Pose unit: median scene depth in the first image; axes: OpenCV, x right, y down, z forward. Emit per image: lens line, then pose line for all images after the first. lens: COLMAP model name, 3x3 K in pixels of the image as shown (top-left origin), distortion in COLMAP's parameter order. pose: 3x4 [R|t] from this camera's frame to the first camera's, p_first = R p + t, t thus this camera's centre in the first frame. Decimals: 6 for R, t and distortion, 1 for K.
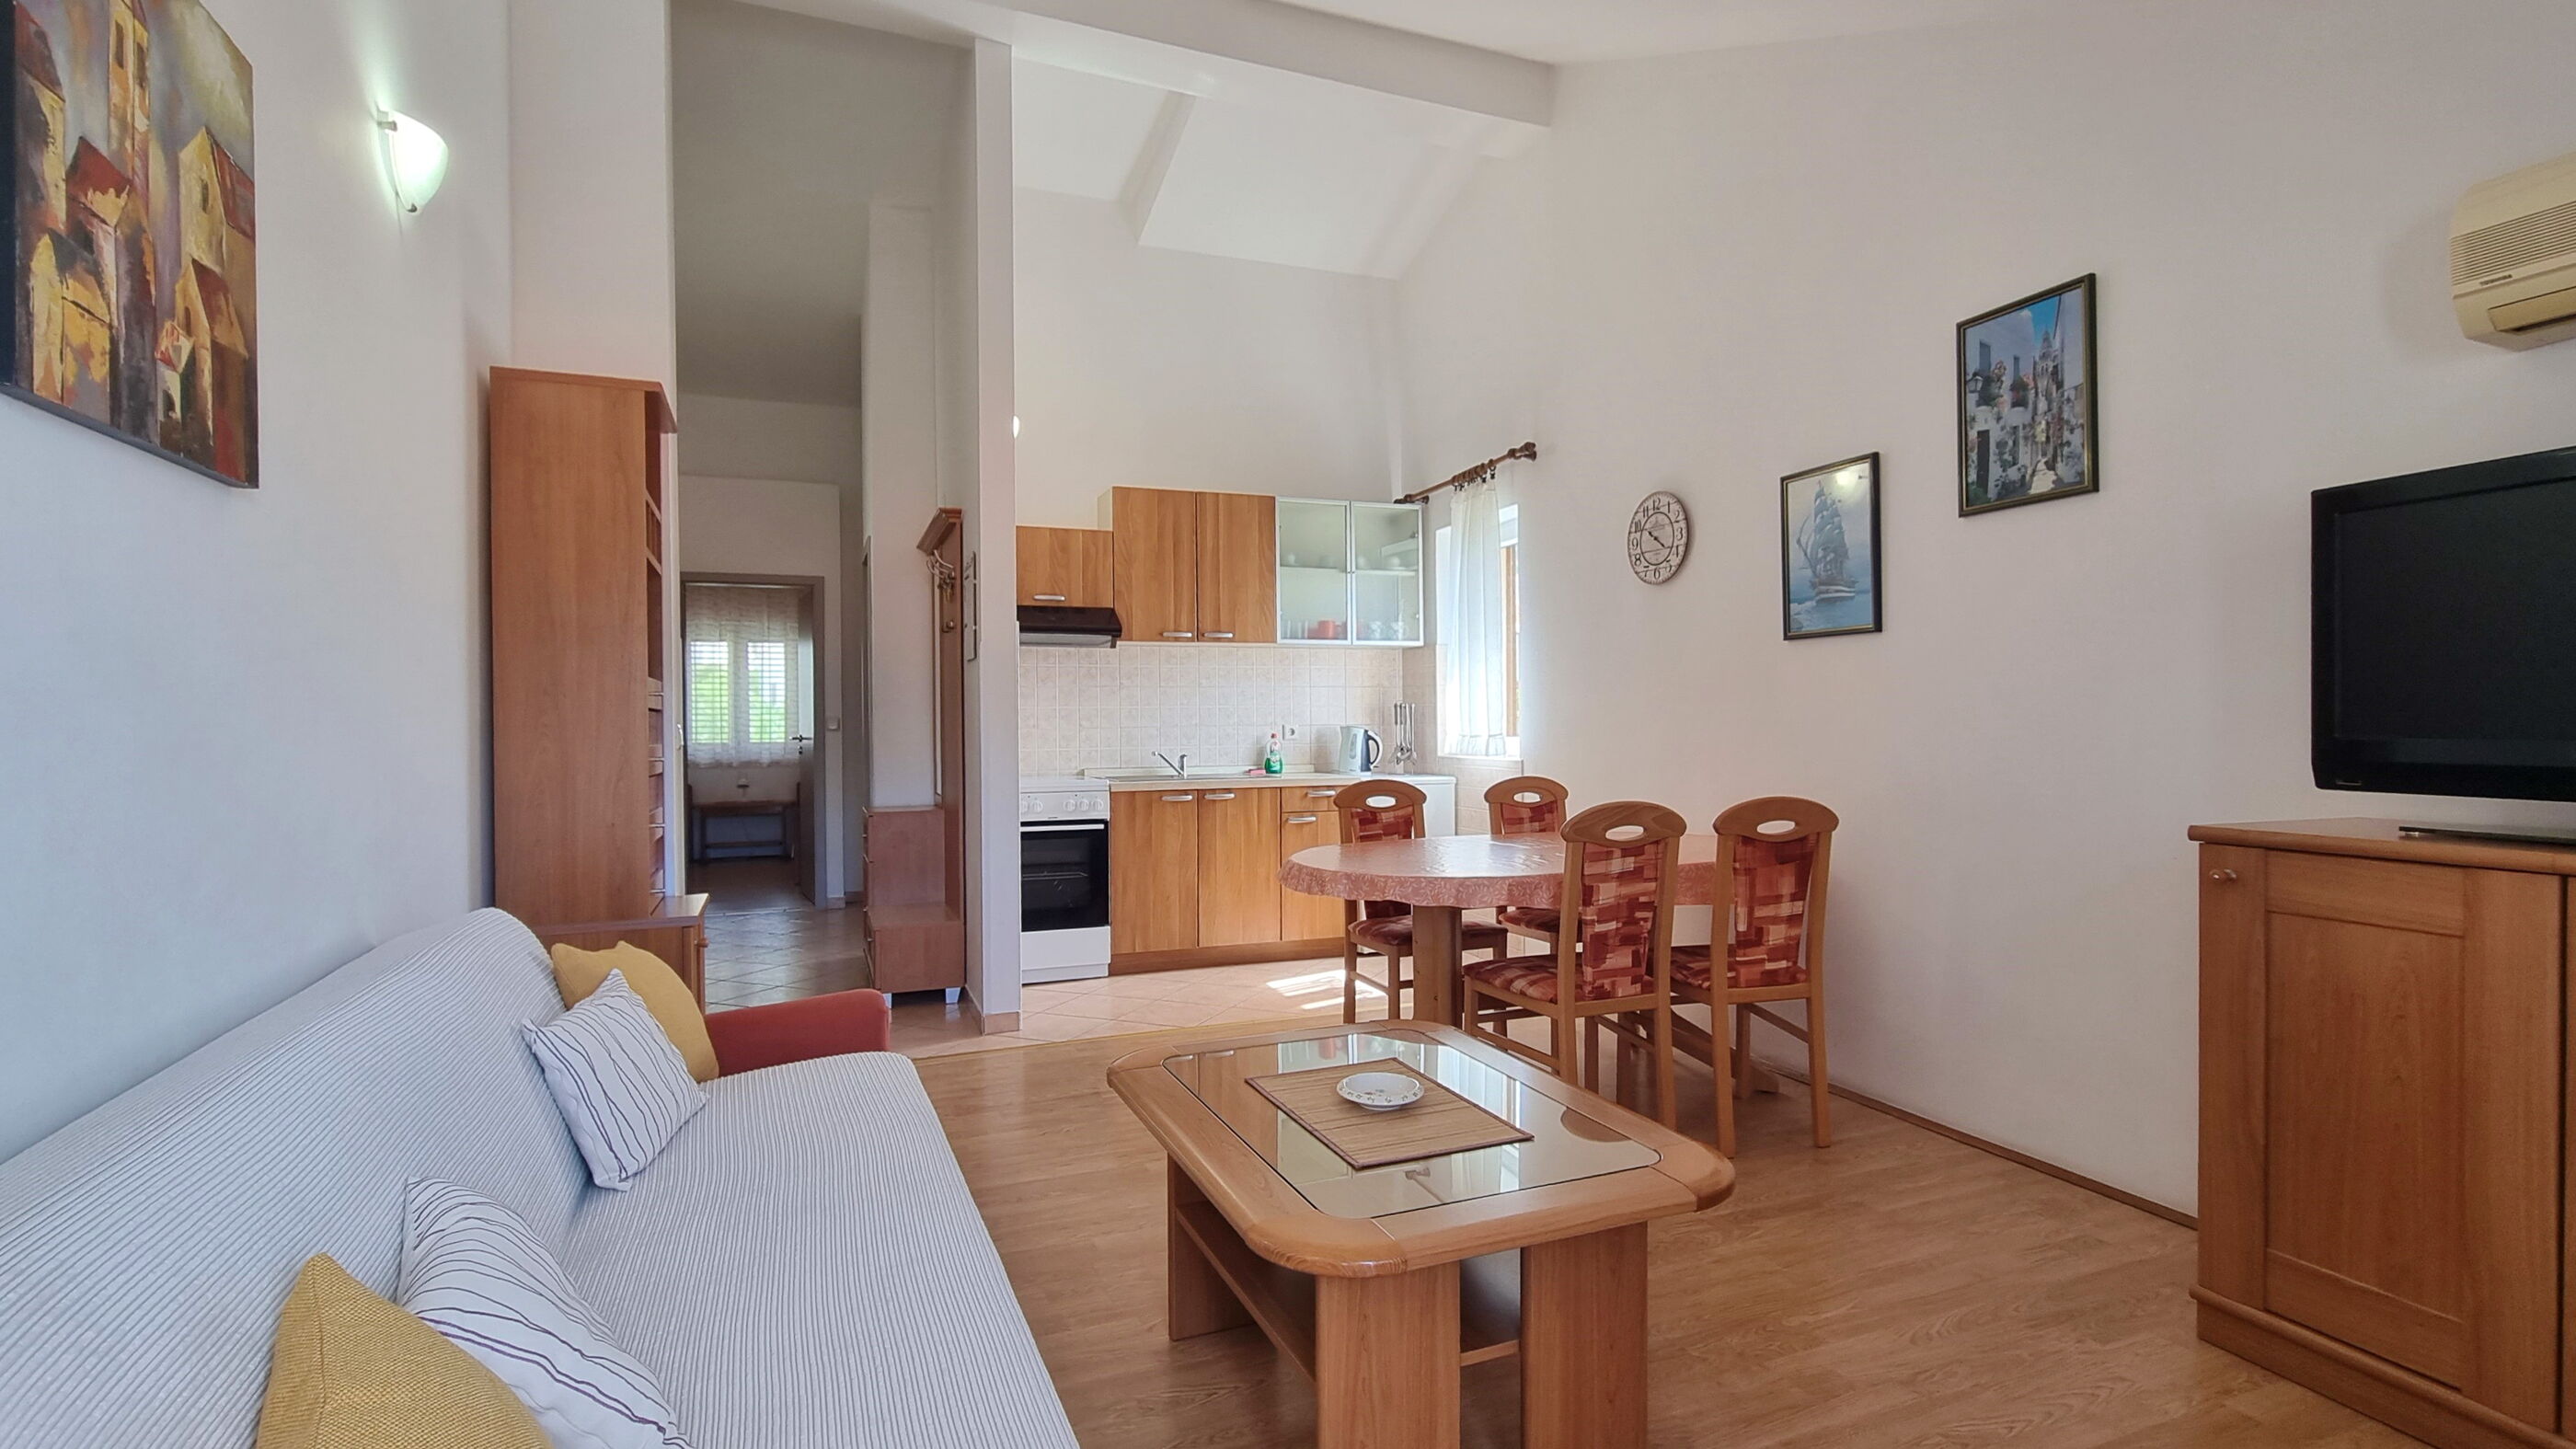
lens RADIAL K [[1200.0, 0, 1288.0], [0, 1200.0, 724.5], [0, 0, 1]] dist [0.000253, 0.016864]
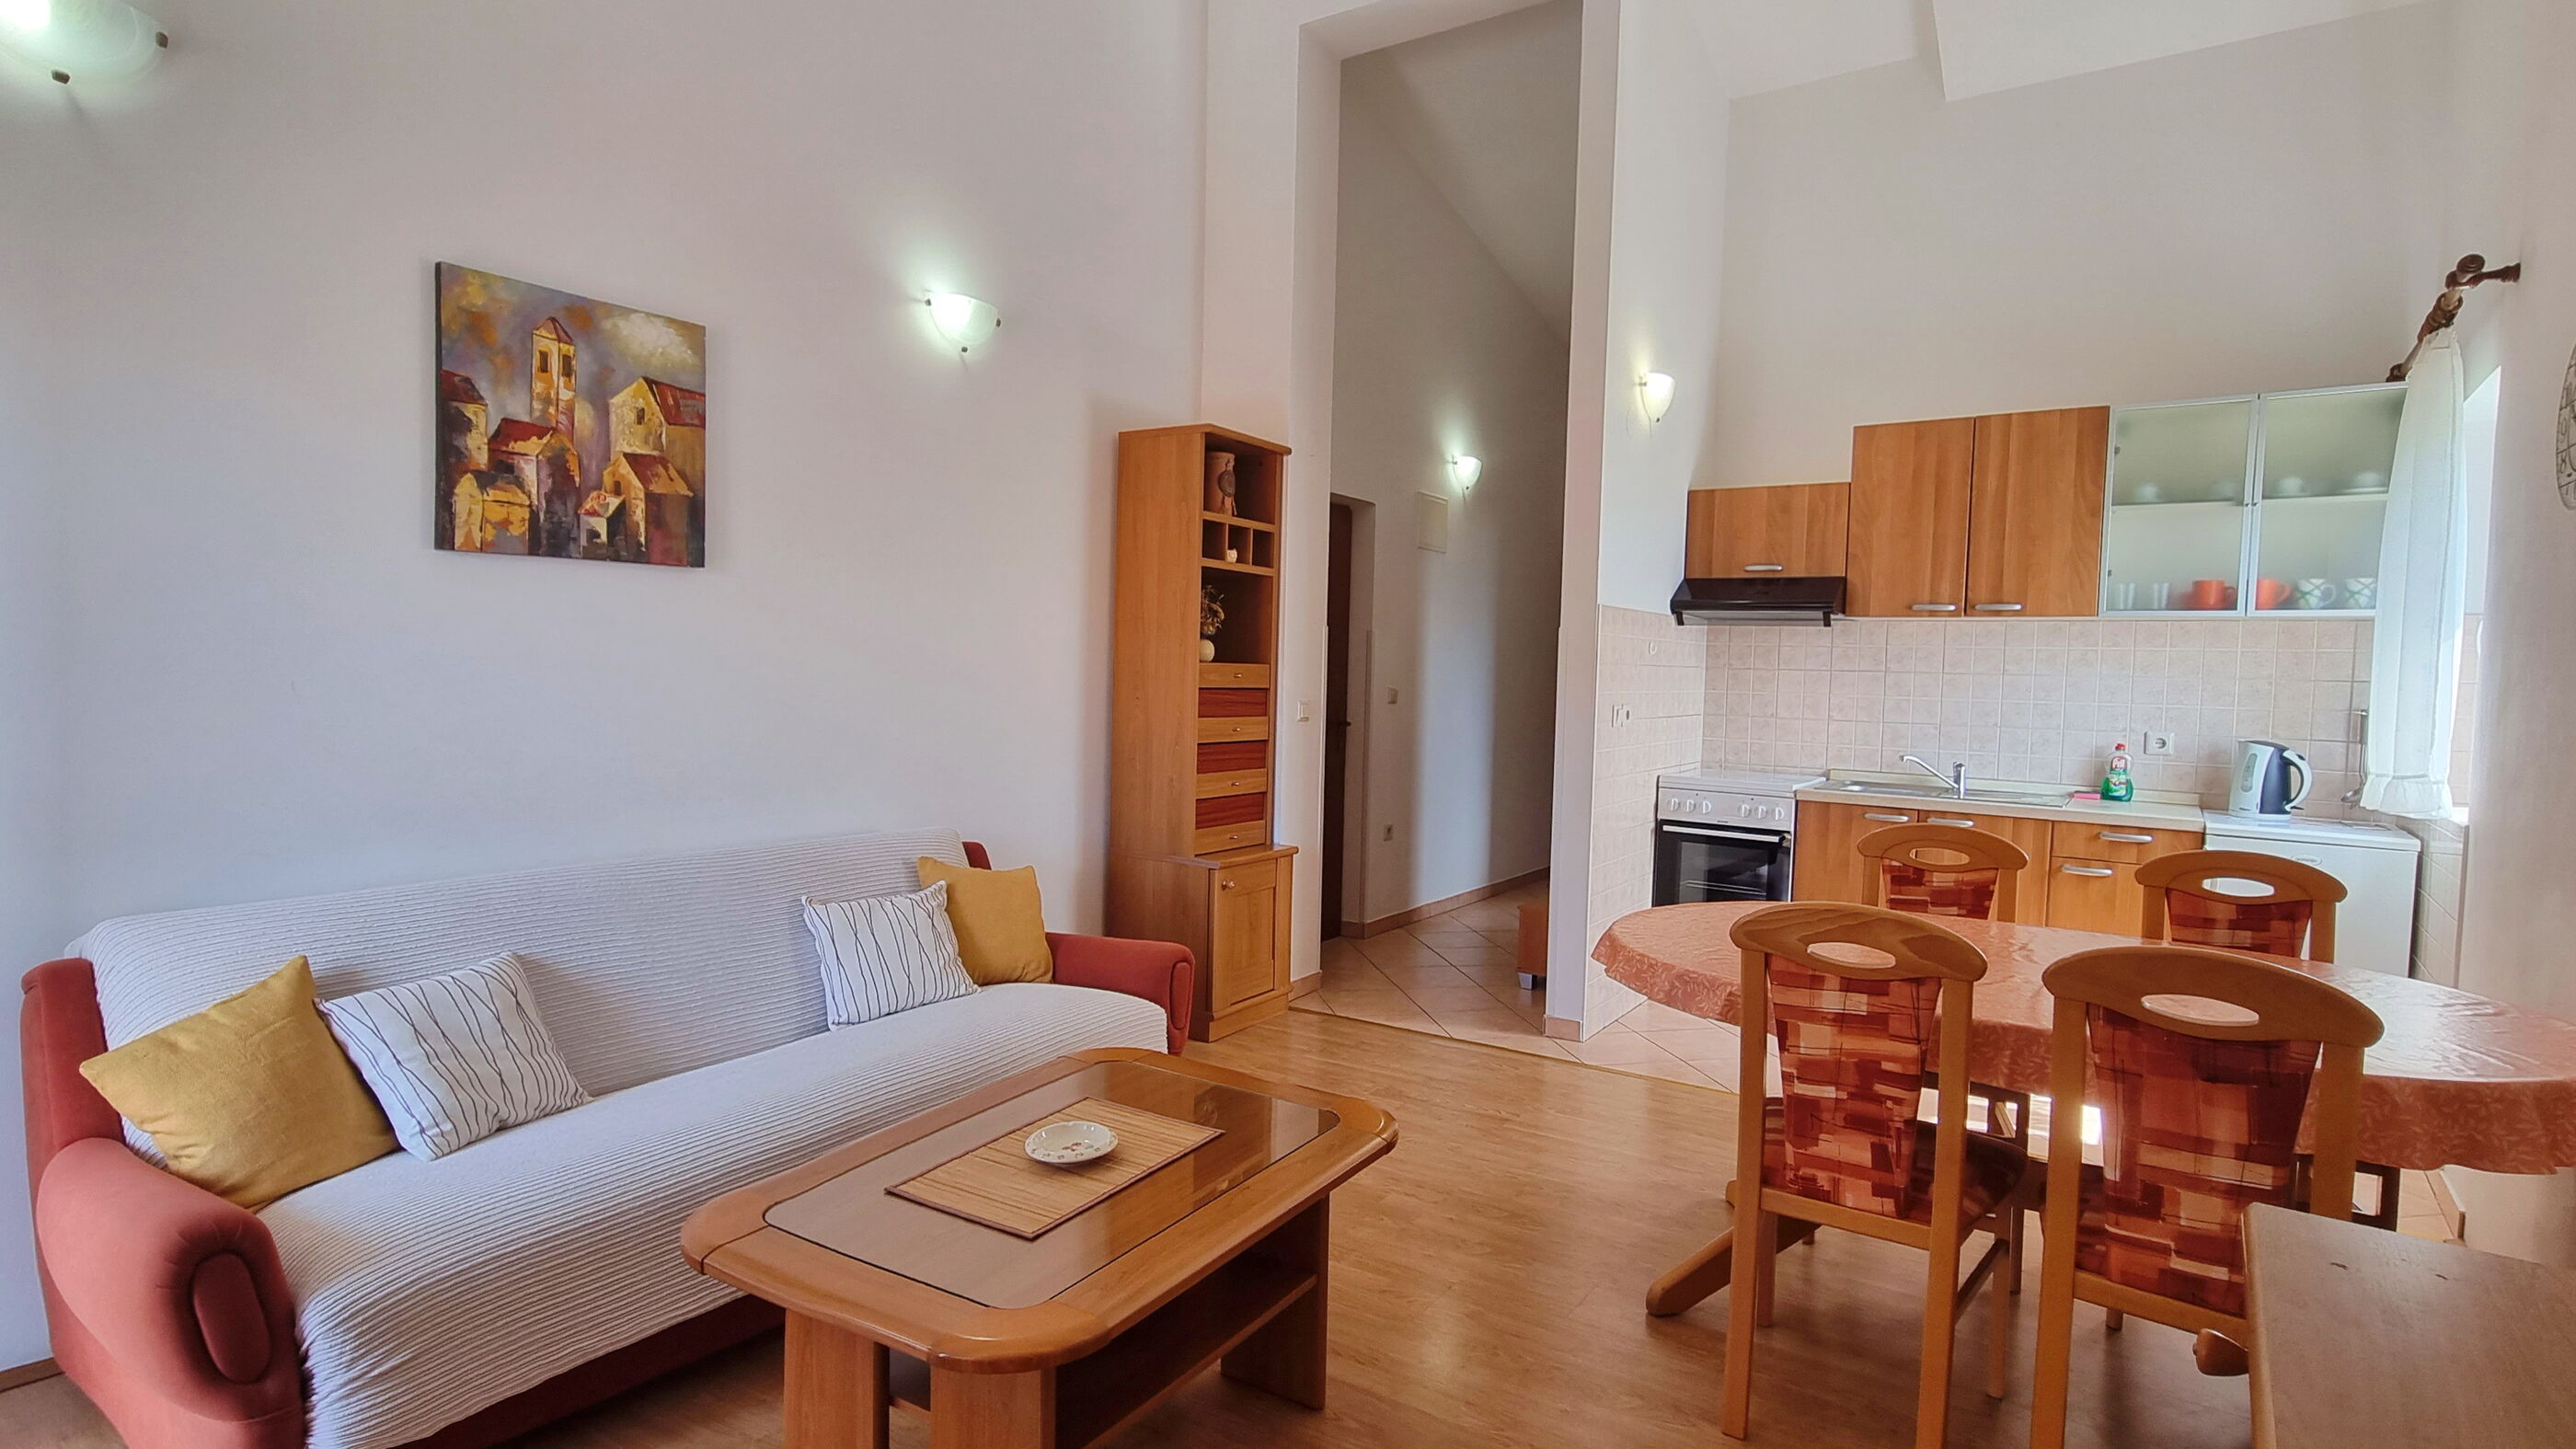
lens RADIAL K [[1250.0, 0, 1288.0], [0, 1250.0, 724.5], [0, 0, 1]] dist [0.001674, 0.000759]
pose [[0.572212, 0.062629, -0.817711, 0.457025], [-0.033347, 0.998032, 0.053104, -0.039118], [0.819428, -0.003119, 0.573174, 0.271242]]
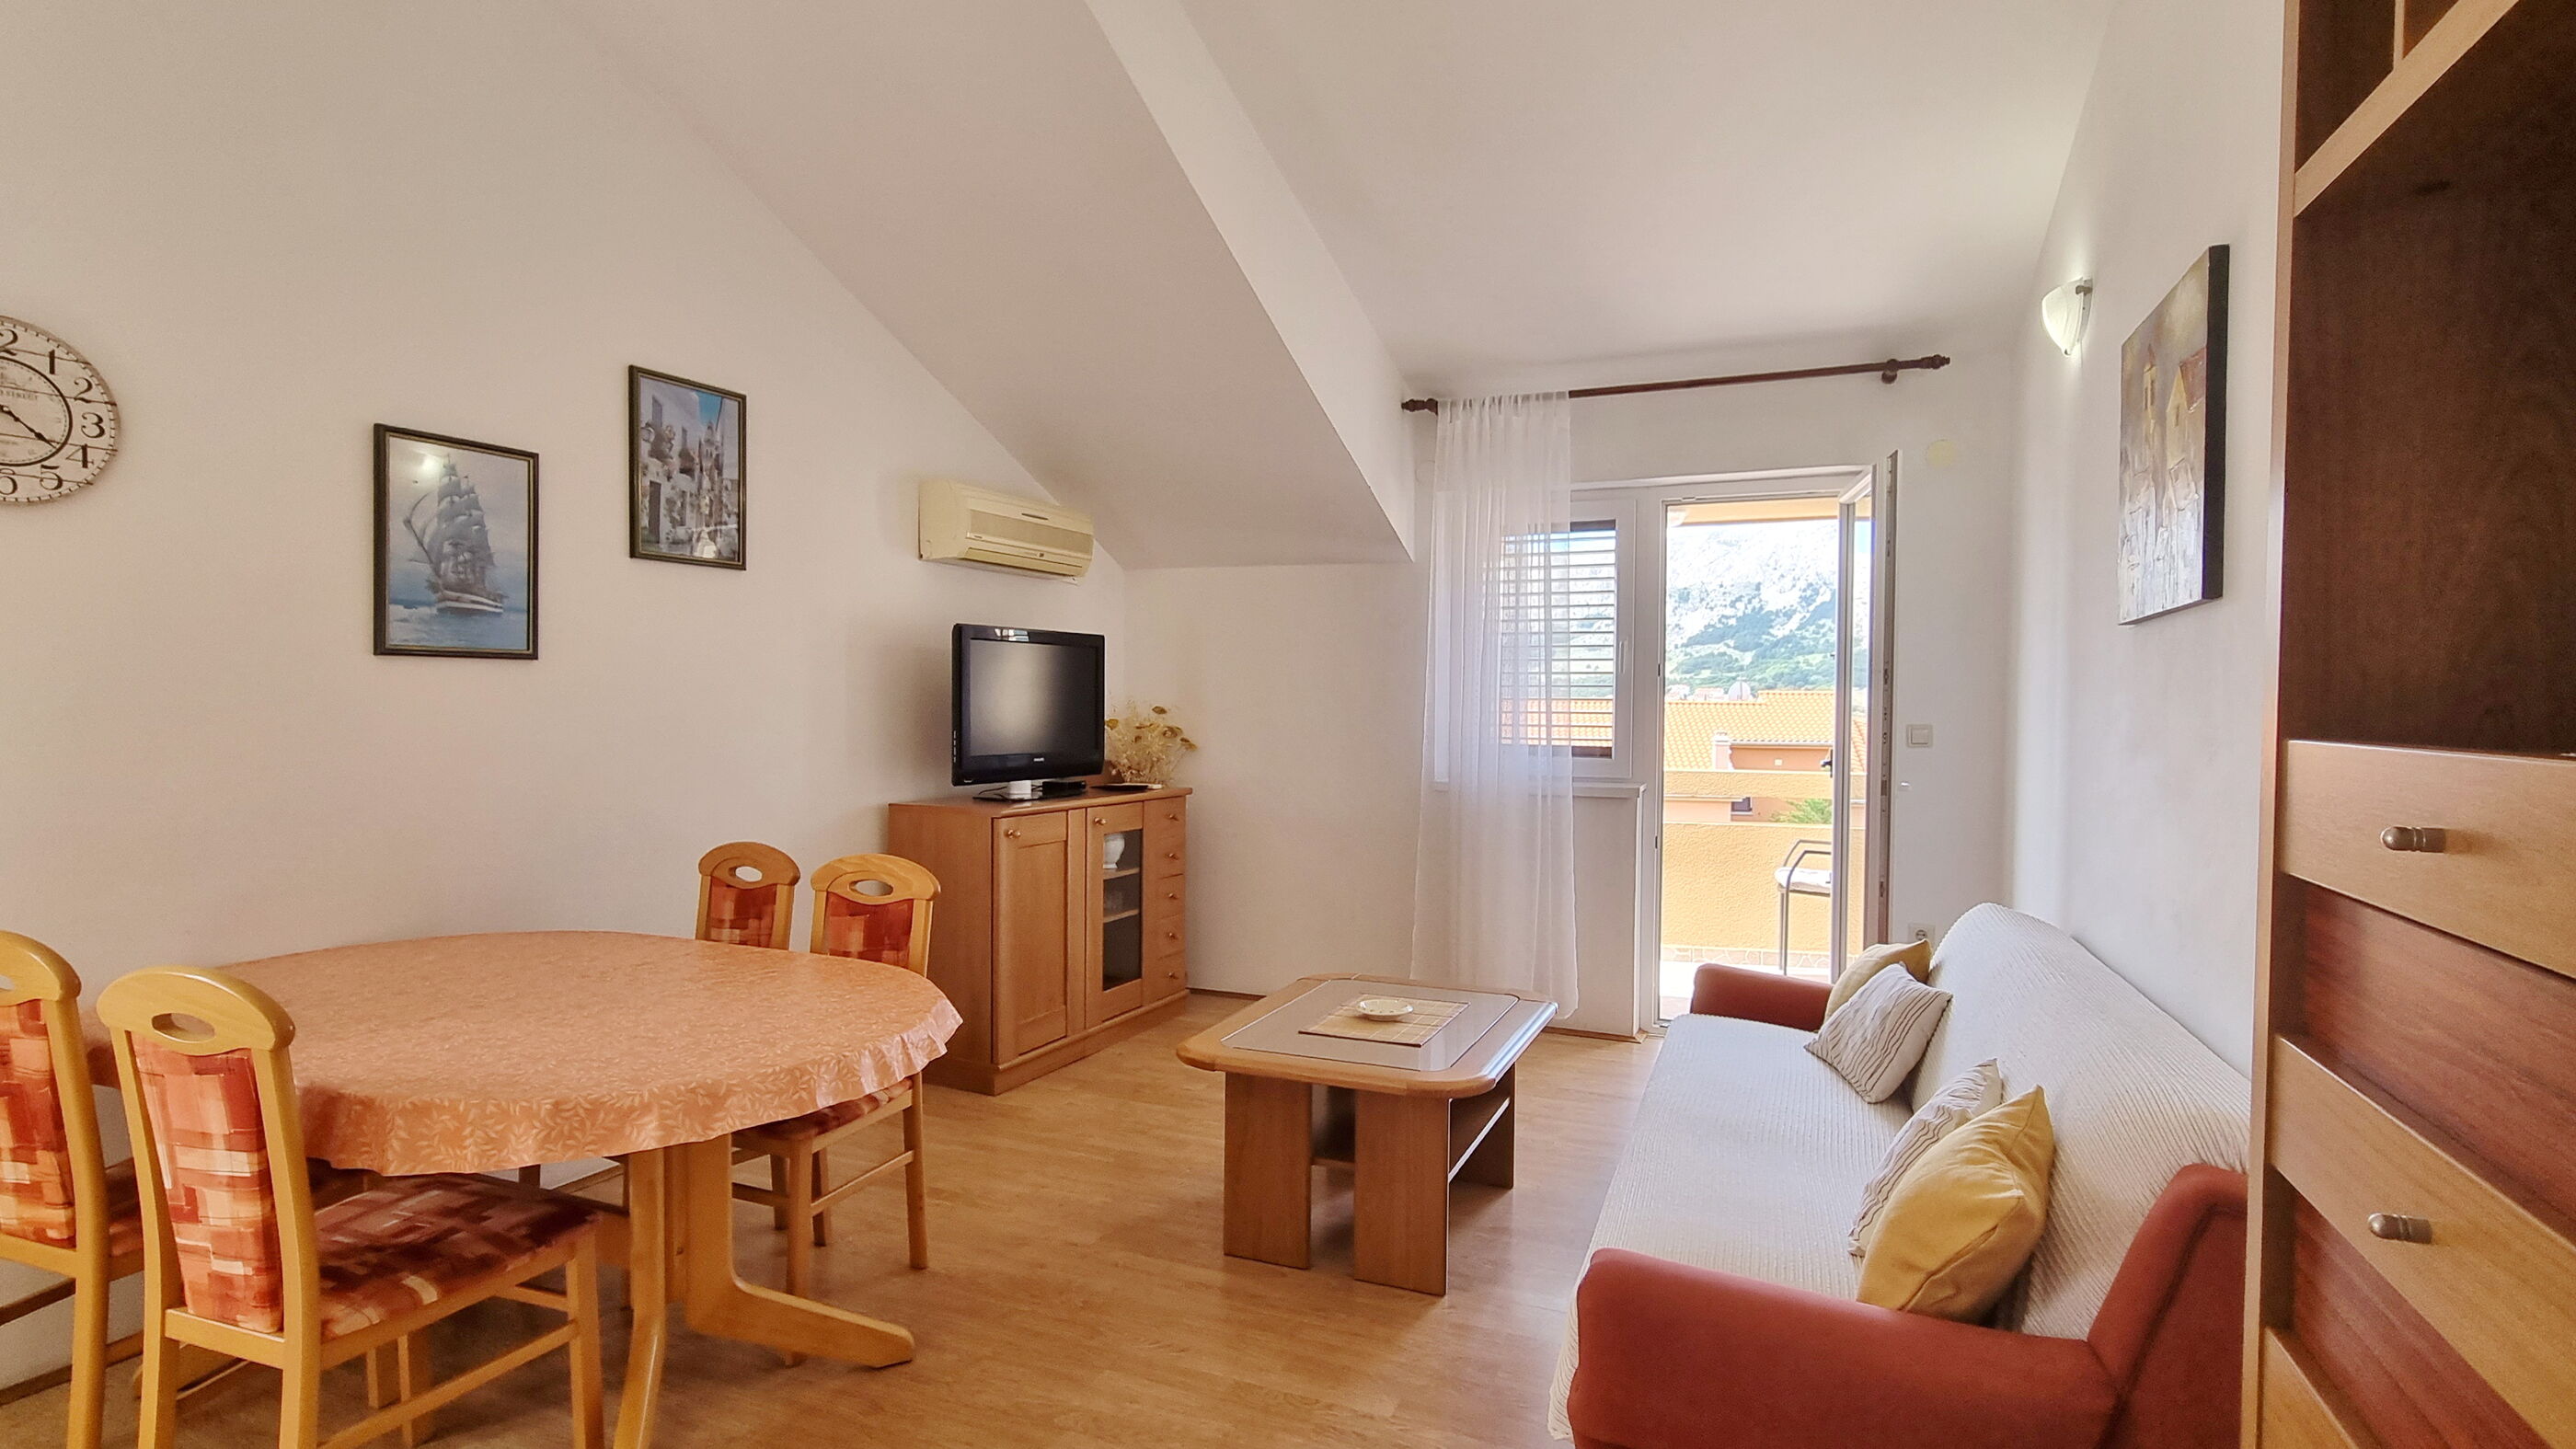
lens RADIAL K [[1250.0, 0, 1288.0], [0, 1250.0, 724.5], [0, 0, 1]] dist [0.001674, 0.000759]
pose [[-0.706372, -0.010431, 0.707764, -0.447258], [0.001796, 0.999862, 0.016528, -0.036204], [-0.707839, 0.012946, -0.706255, 1.039630]]
